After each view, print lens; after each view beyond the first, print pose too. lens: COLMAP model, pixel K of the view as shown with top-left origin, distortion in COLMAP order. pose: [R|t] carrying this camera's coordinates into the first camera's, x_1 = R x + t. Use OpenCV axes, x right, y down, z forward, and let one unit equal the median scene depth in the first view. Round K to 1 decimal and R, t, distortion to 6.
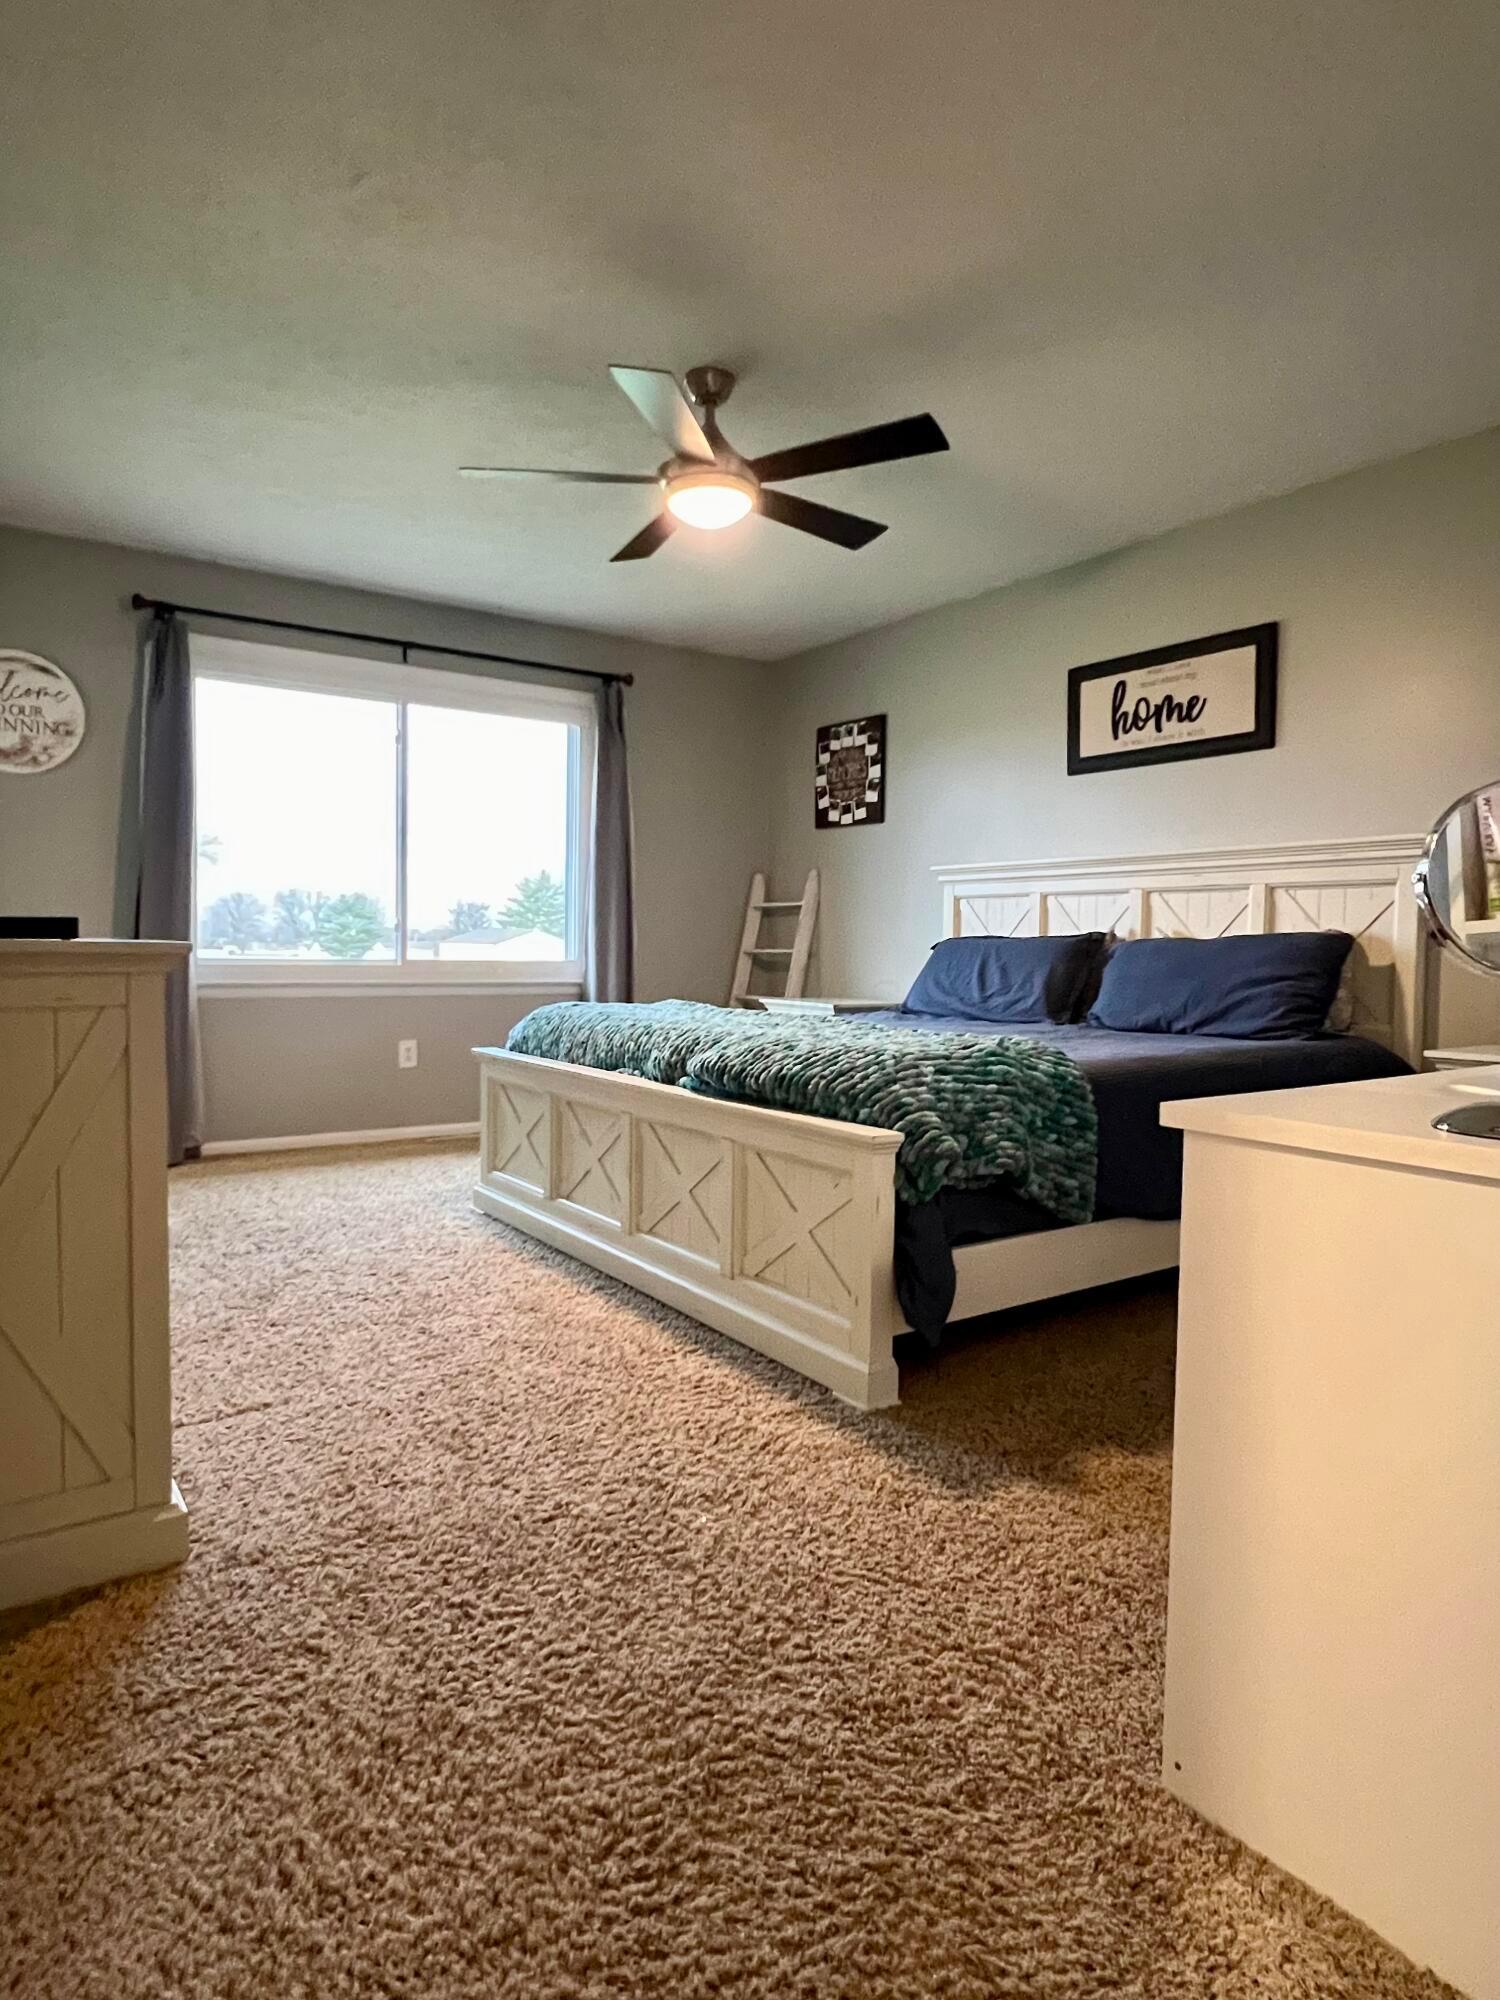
lens RADIAL K [[1166.6, 0, 749.1], [0, 1166.6, 994.1], [0, 0, 1]] dist [-0.000748, 0.000034]
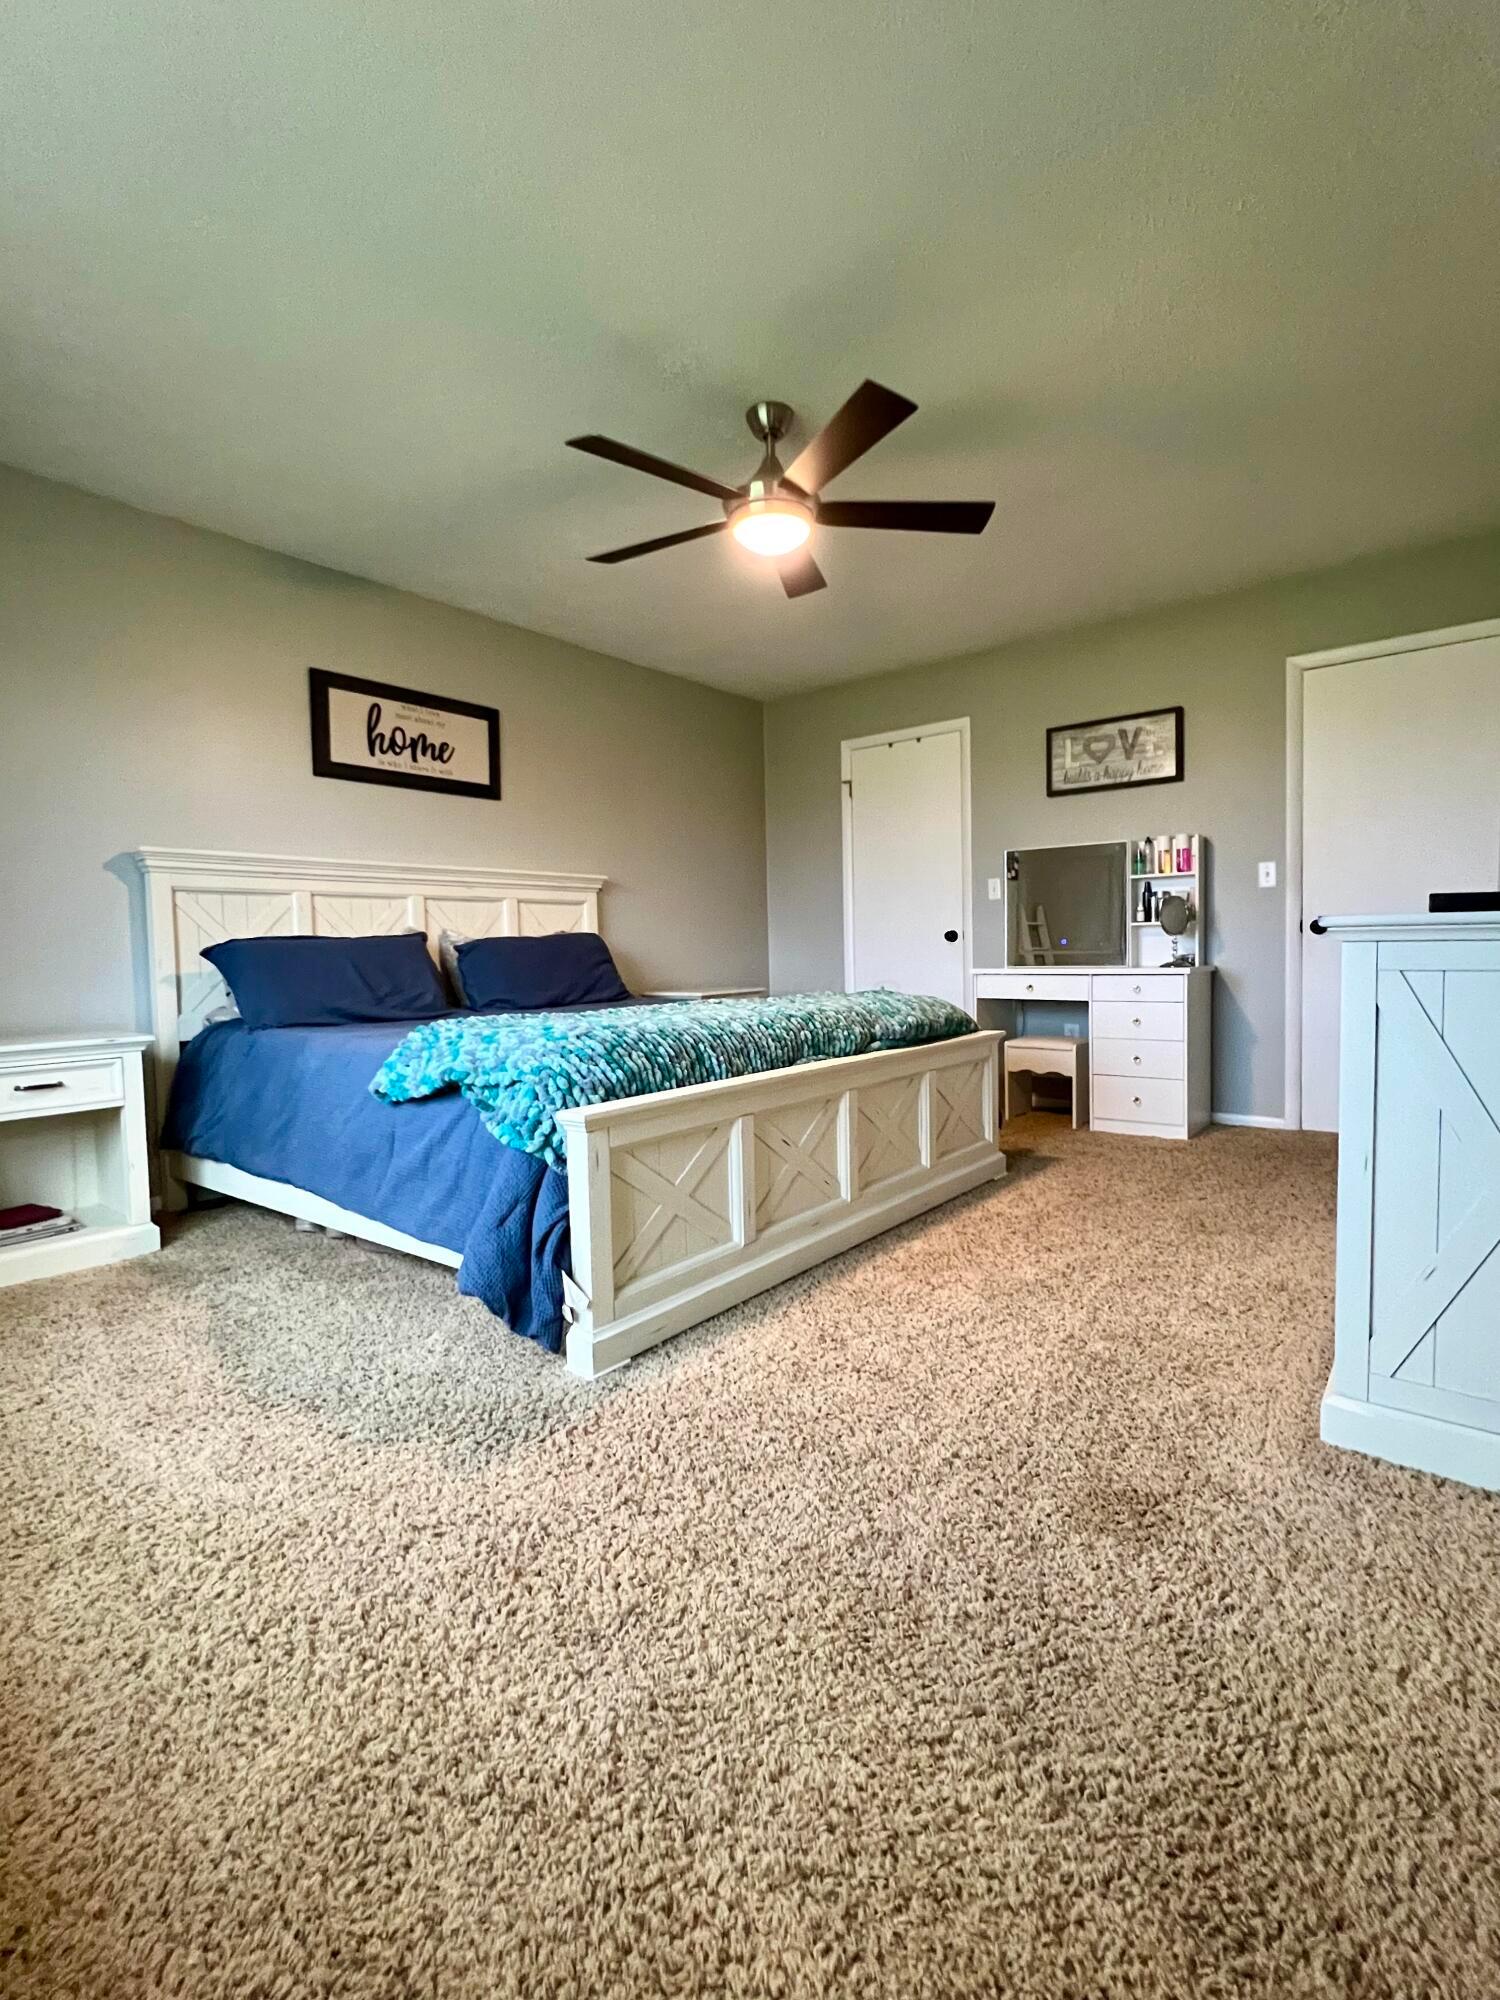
lens RADIAL K [[927.7, 0, 748.8], [0, 927.7, 1001.8], [0, 0, 1]] dist [0.001790, 0.000016]
pose [[-0.281683, -0.059360, 0.957670, -0.654529], [0.063558, 0.994738, 0.080353, -0.039501], [-0.957400, 0.083501, -0.276428, 0.965434]]
